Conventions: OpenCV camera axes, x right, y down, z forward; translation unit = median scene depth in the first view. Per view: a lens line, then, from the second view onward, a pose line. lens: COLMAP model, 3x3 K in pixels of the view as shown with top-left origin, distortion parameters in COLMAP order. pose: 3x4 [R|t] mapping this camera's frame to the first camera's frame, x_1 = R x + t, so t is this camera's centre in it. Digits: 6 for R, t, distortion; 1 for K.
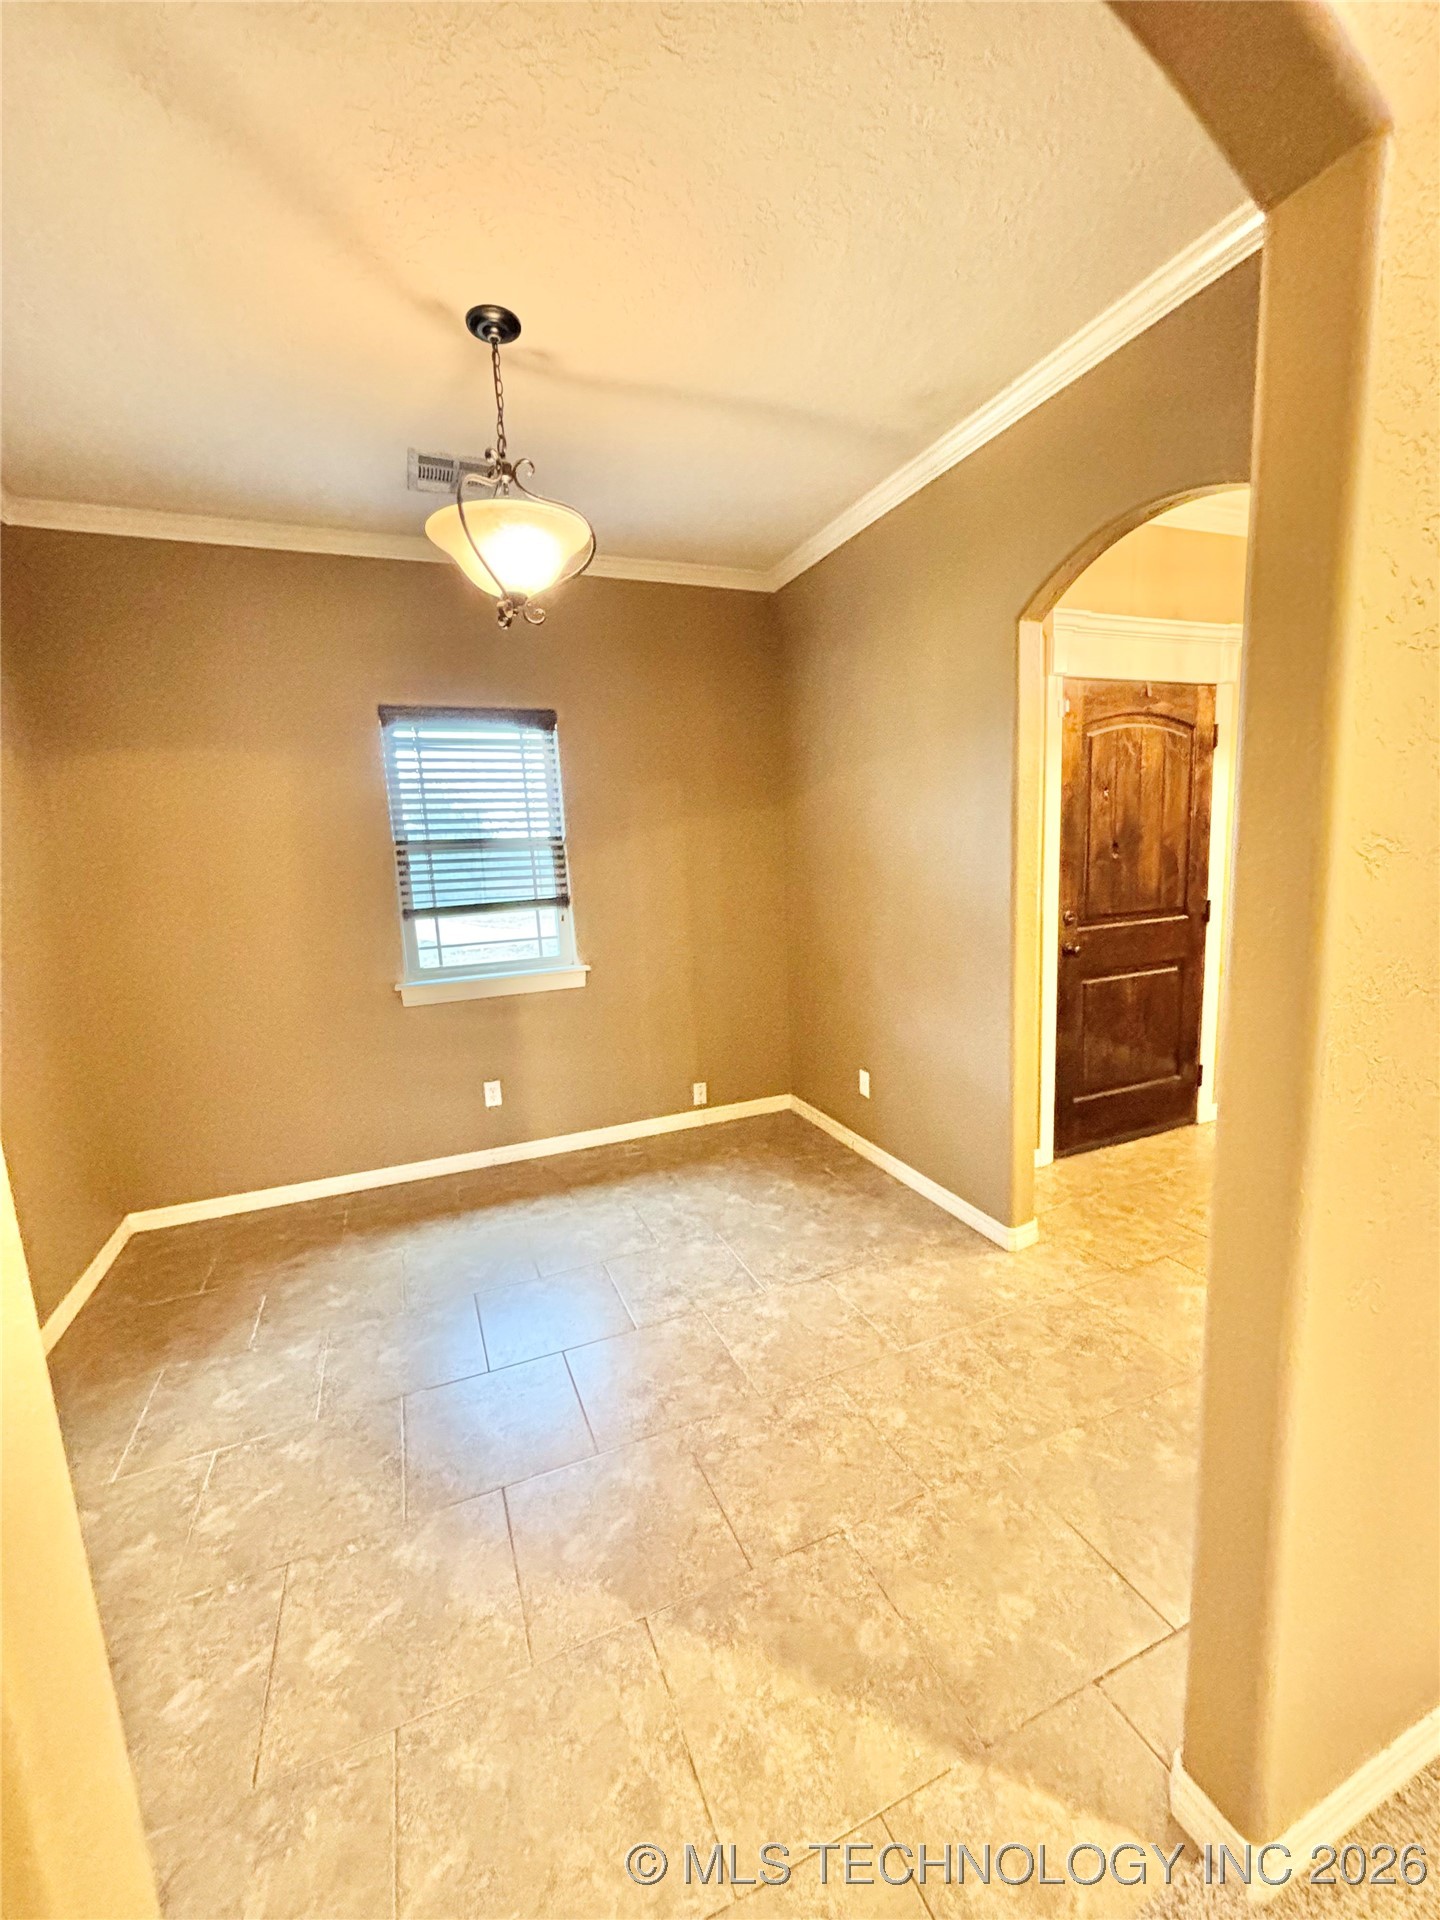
lens RADIAL K [[772.4, 0, 721.3], [0, 772.4, 962.0], [0, 0, 1]] dist [0.003284, -0.001900]
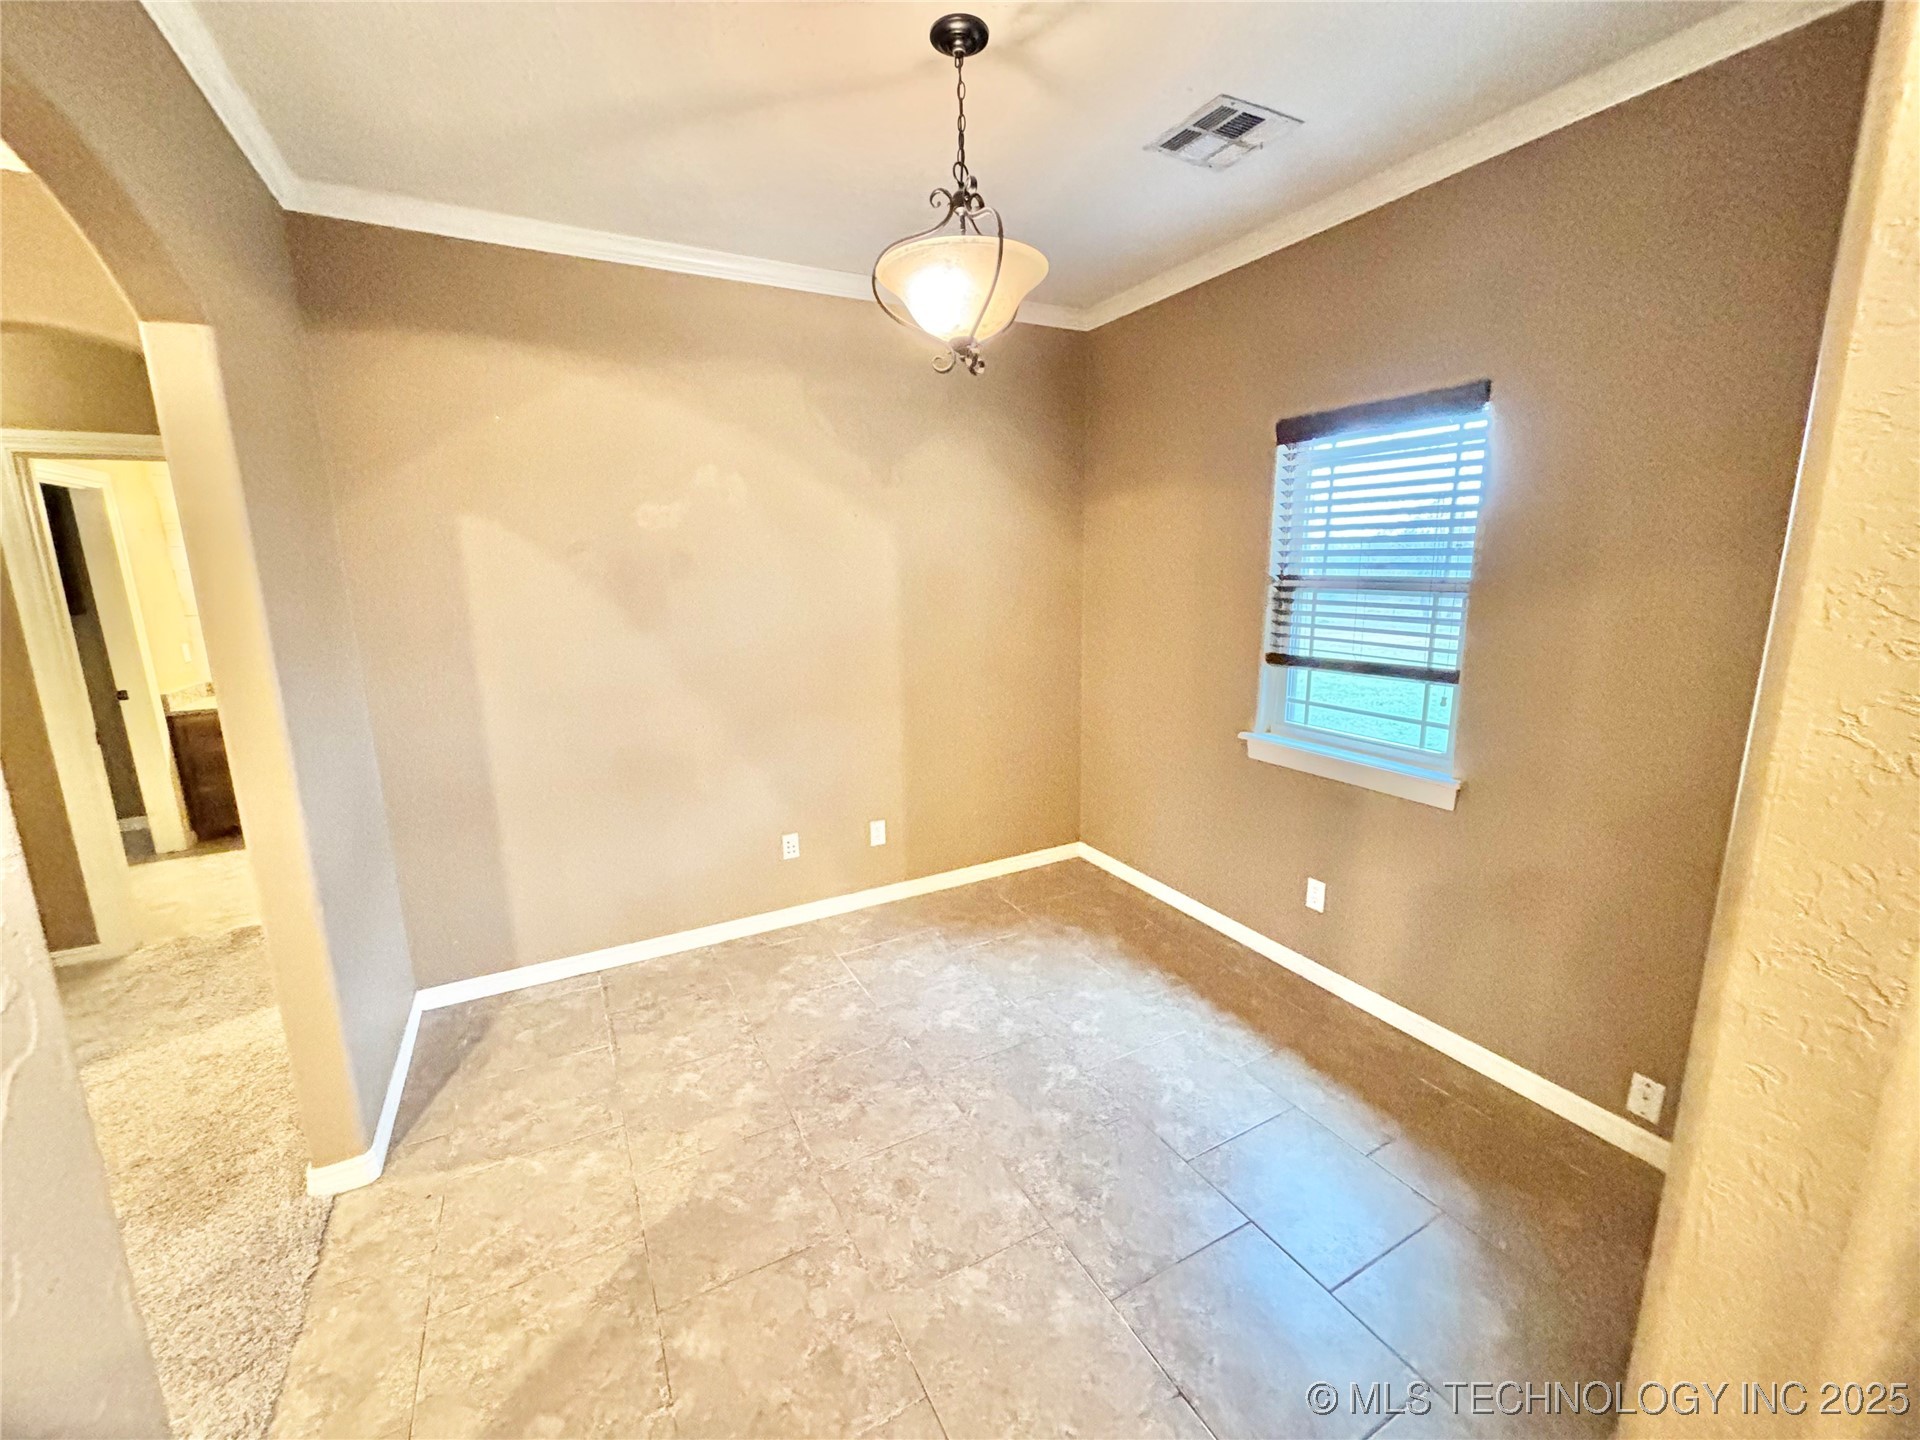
lens RADIAL K [[772.4, 0, 968.8], [0, 772.4, 715.0], [0, 0, 1]] dist [0.003284, -0.001900]
pose [[0.105916, 0.233366, -0.966603, 0.546283], [-0.141395, 0.965728, 0.217661, -0.183533], [0.984271, 0.113619, 0.135283, 0.695922]]
